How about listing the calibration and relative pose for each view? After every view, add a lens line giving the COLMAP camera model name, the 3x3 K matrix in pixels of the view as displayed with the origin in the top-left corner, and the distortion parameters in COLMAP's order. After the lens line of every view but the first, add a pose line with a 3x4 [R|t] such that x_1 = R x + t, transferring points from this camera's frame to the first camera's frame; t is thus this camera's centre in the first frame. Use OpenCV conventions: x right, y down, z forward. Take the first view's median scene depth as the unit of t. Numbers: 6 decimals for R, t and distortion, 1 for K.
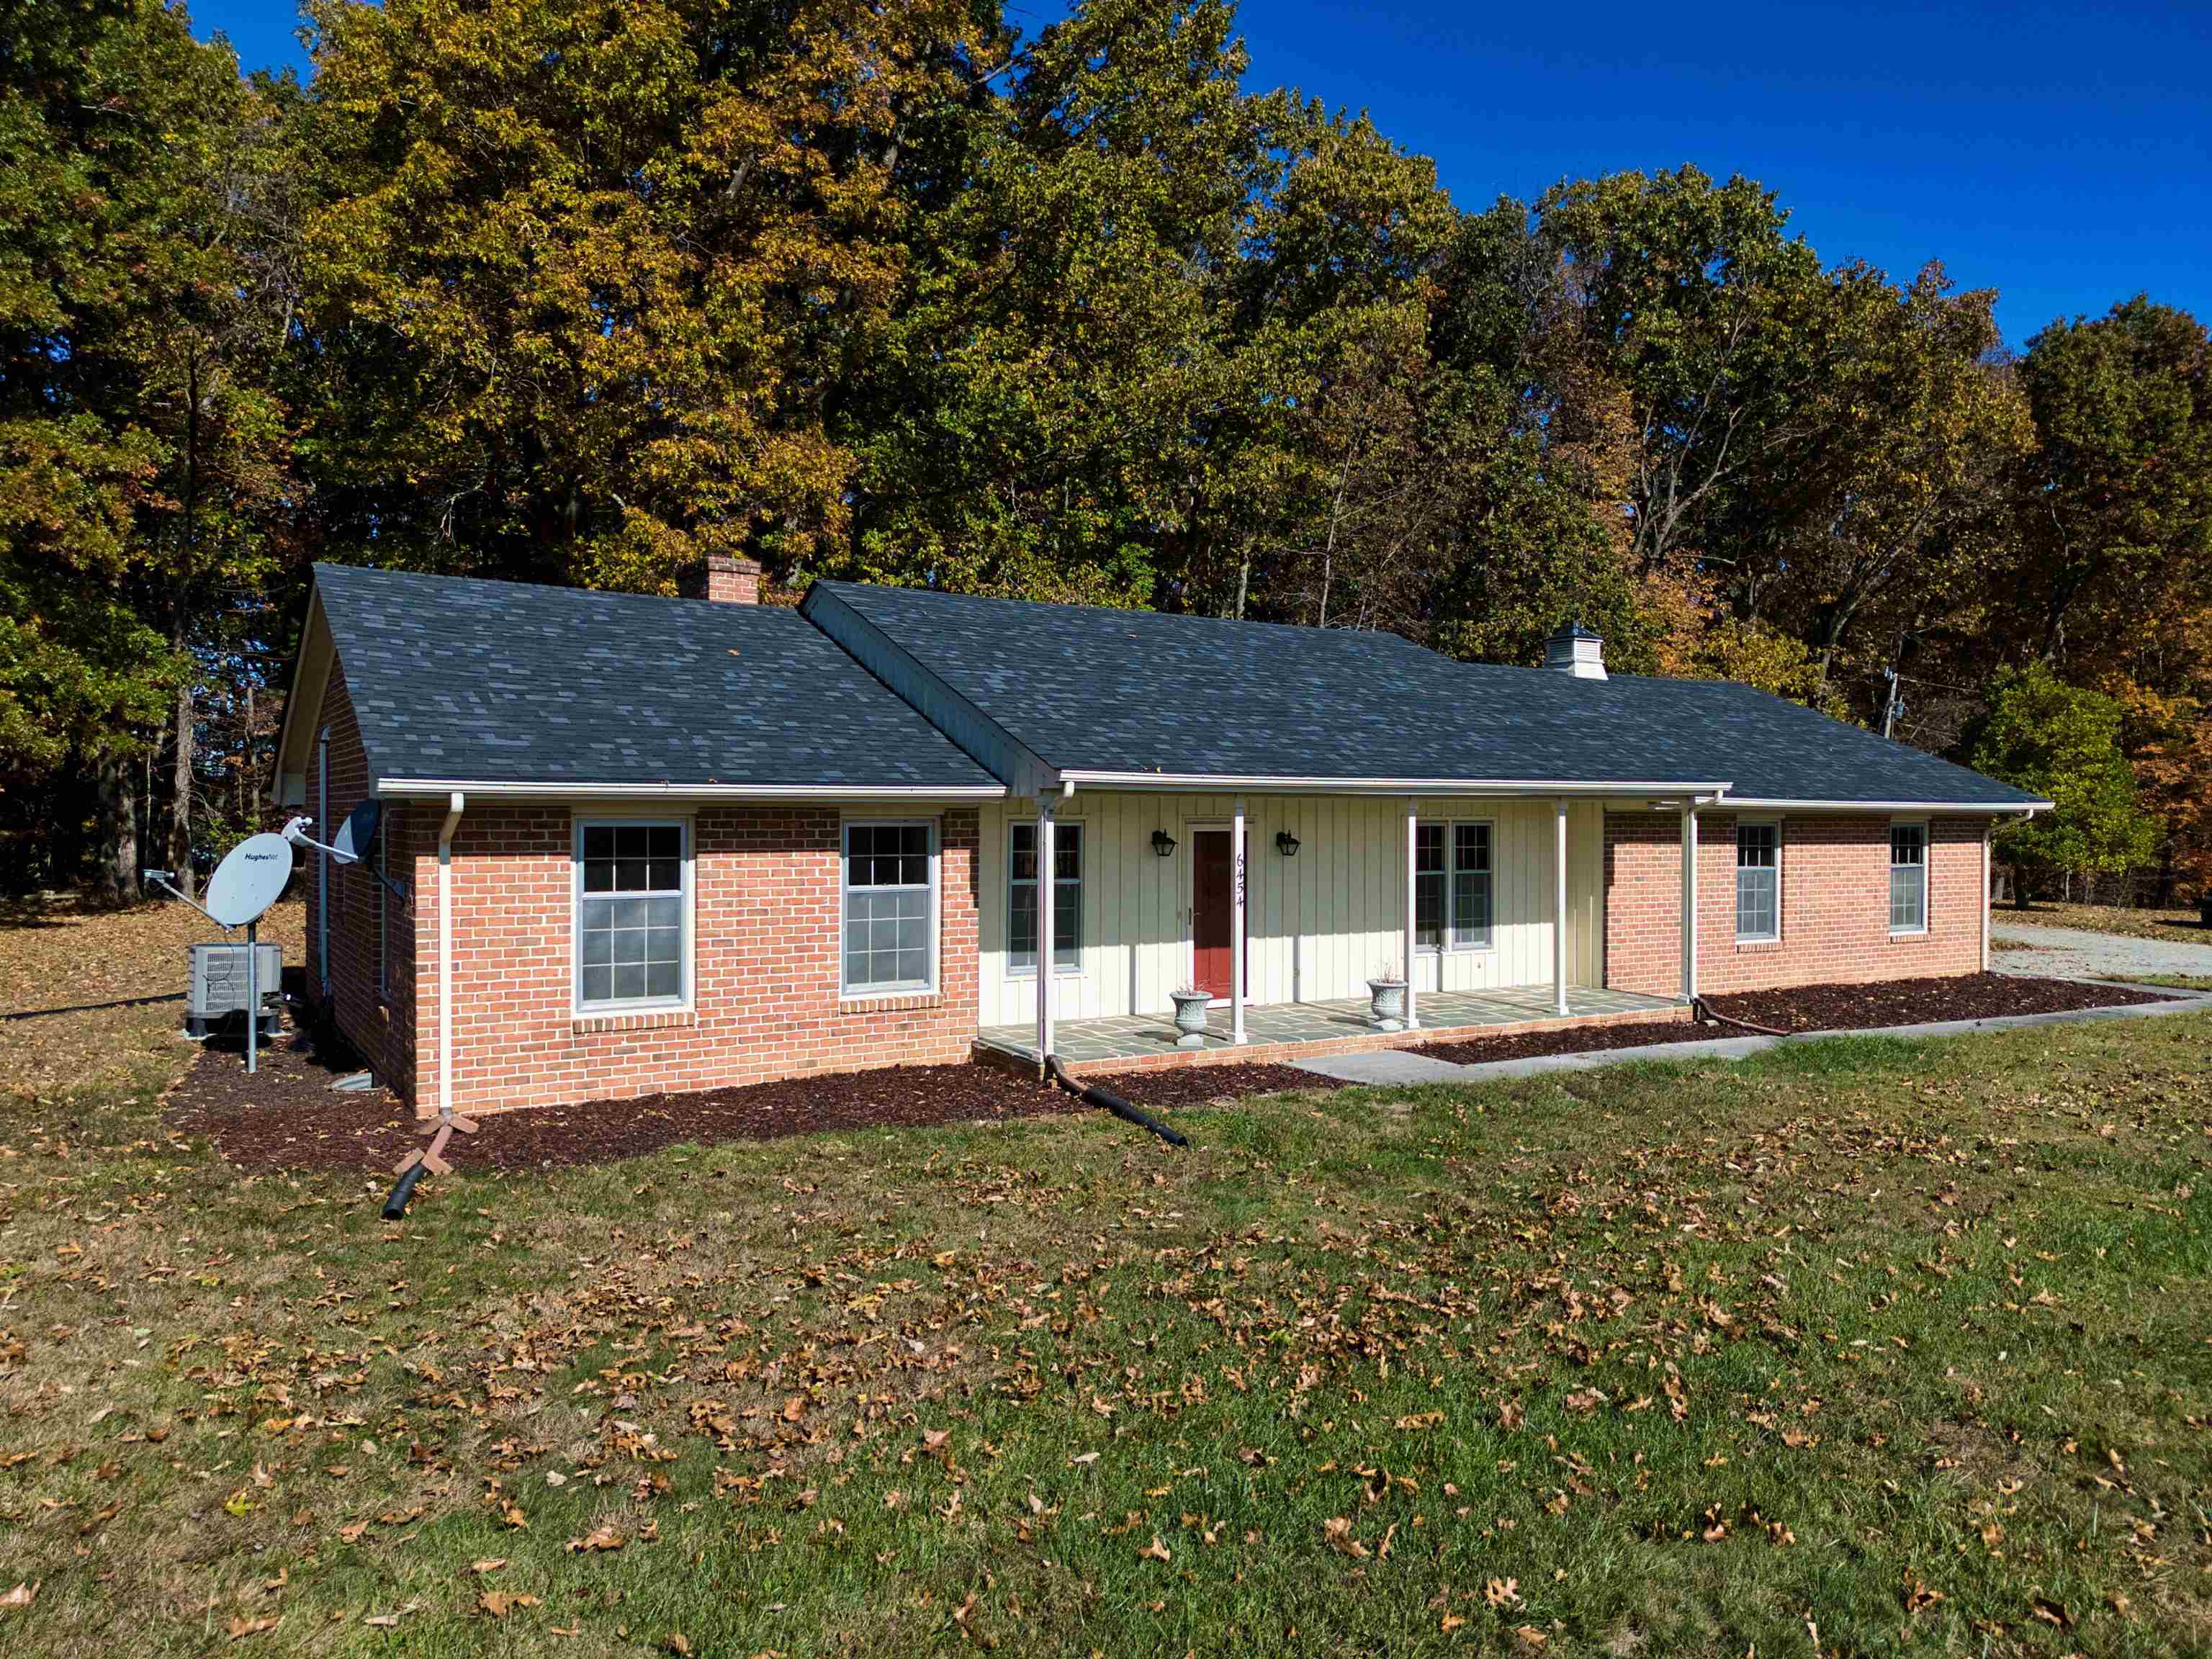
lens RADIAL K [[1551.7, 0, 1087.3], [0, 1551.7, 821.5], [0, 0, 1]] dist [0.076168, -0.078200]
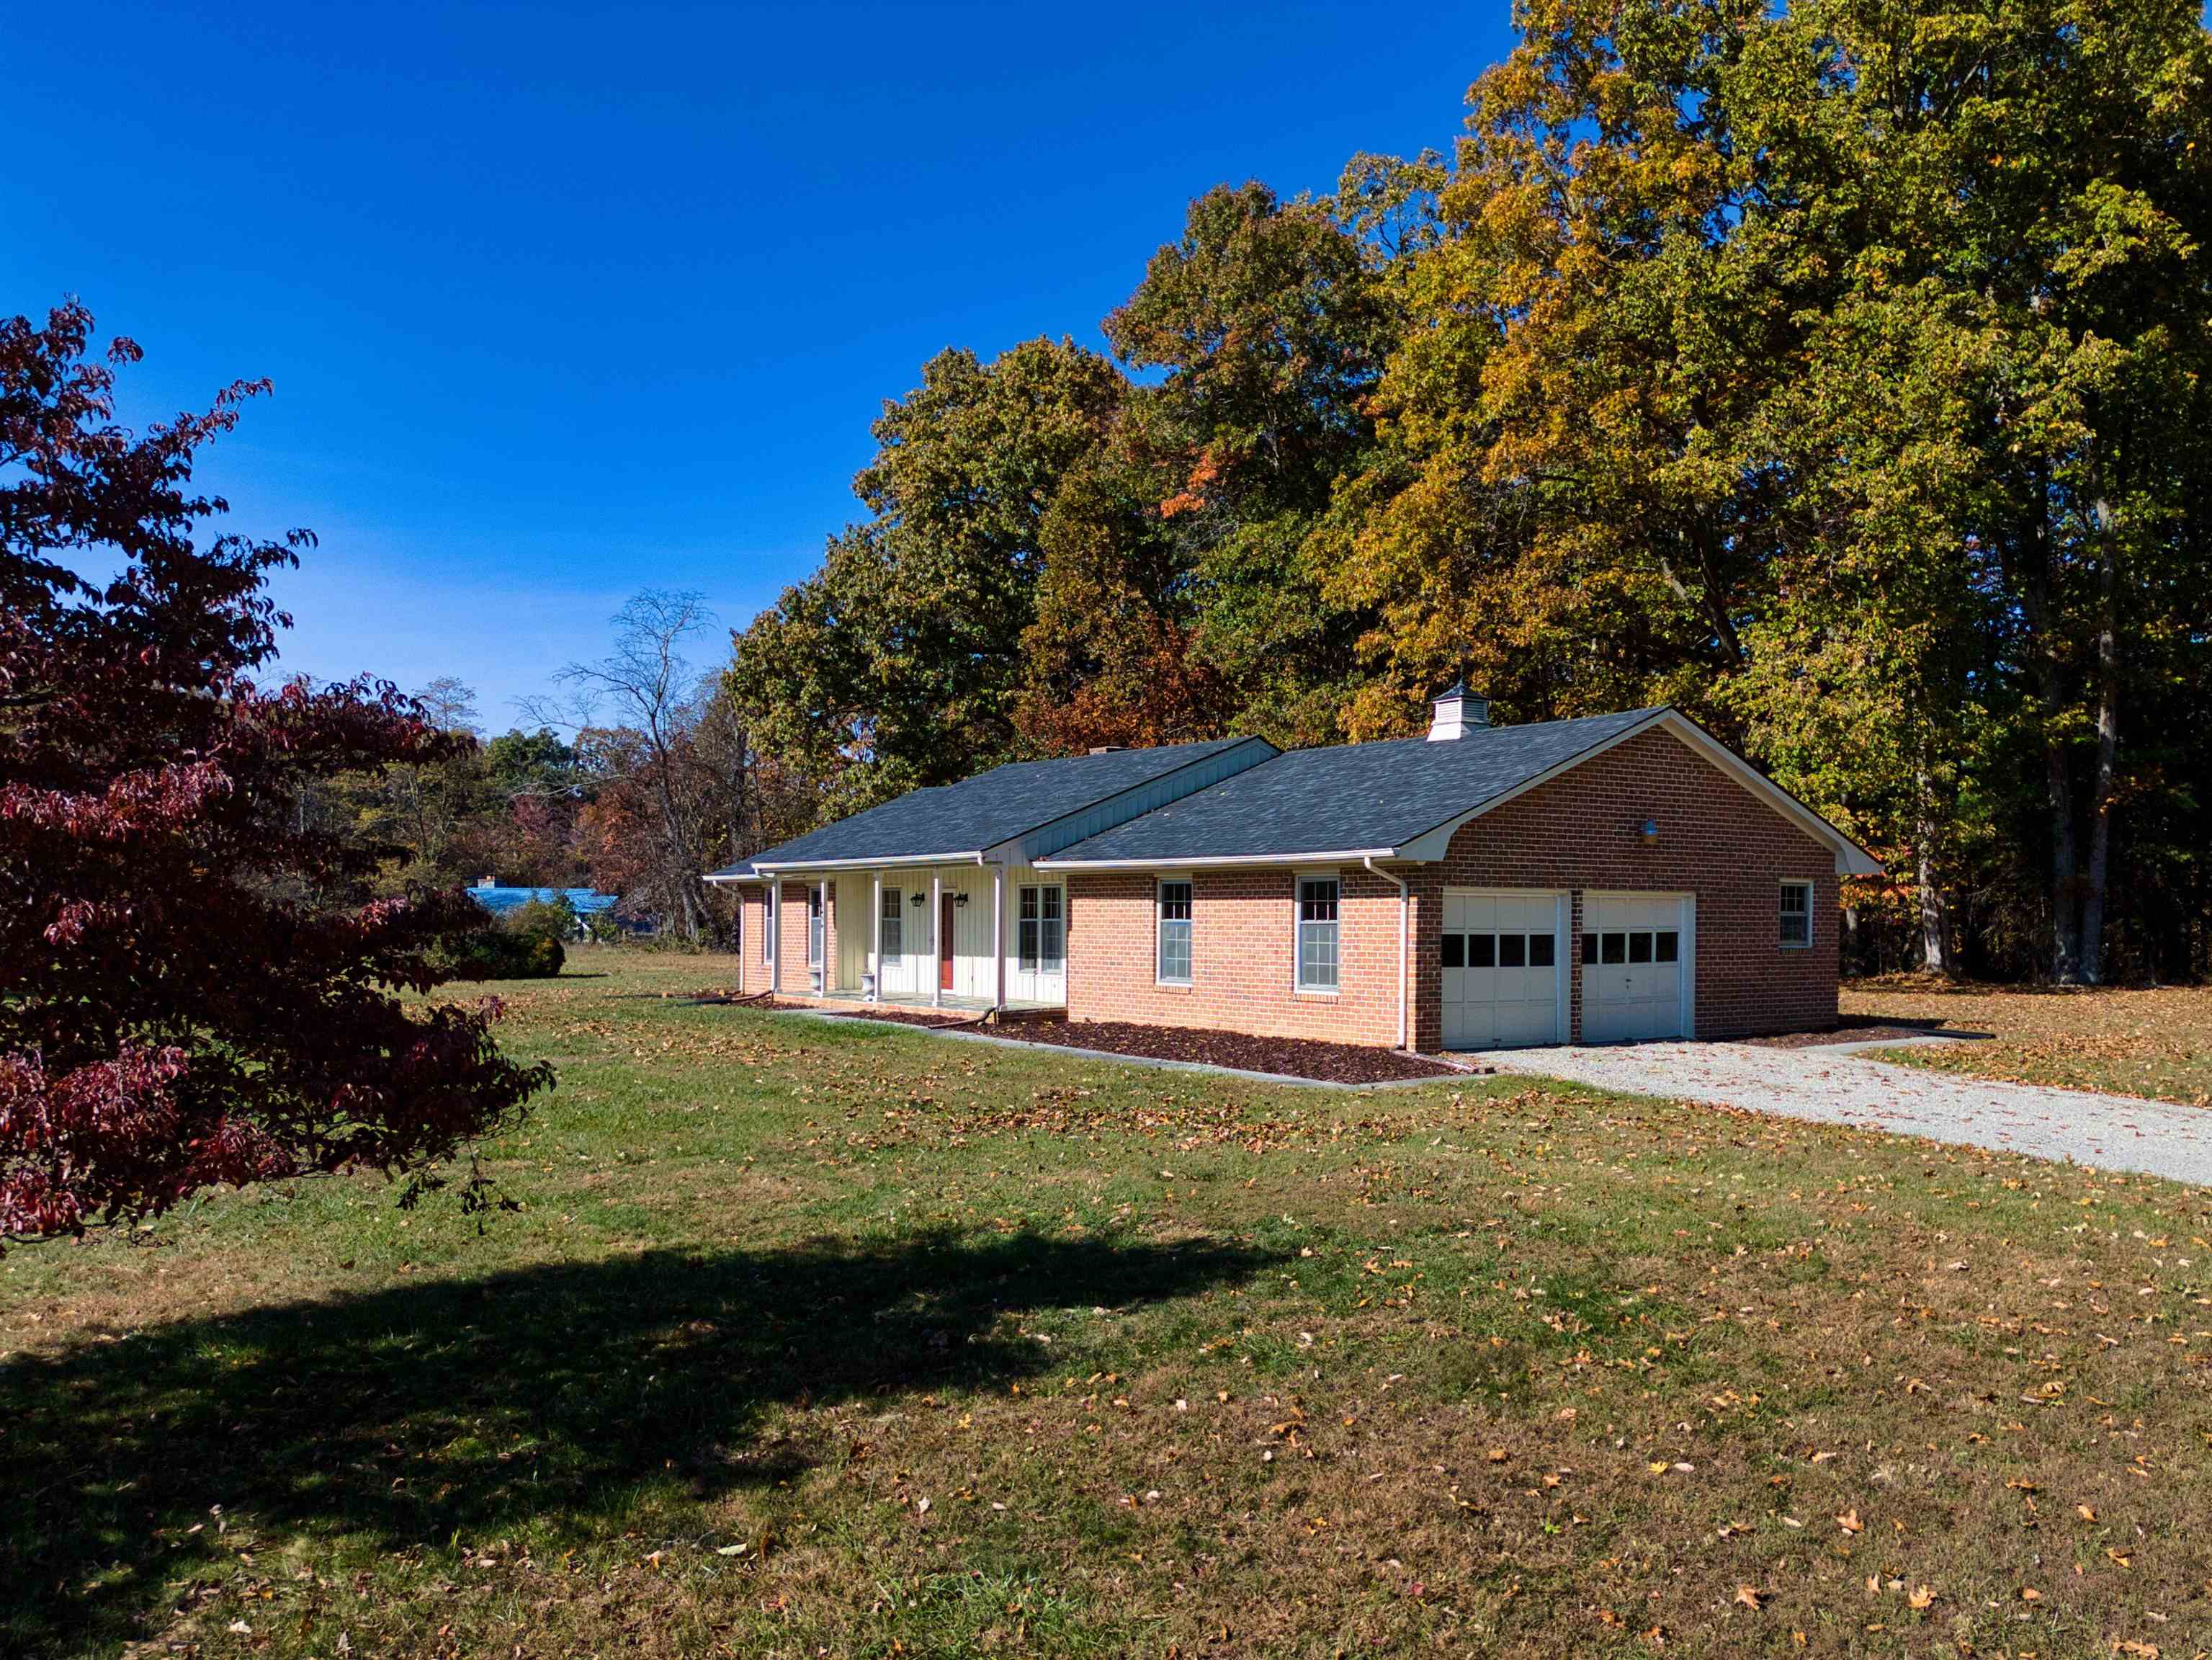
lens RADIAL K [[1778.1, 0, 1227.2], [0, 1778.1, 925.8], [0, 0, 1]] dist [0.093856, -0.000504]
pose [[0.099556, -0.001456, -0.995031, 1.856549], [-0.010420, 0.999943, -0.002506, 0.039450], [0.994977, 0.010618, 0.099536, 0.982262]]
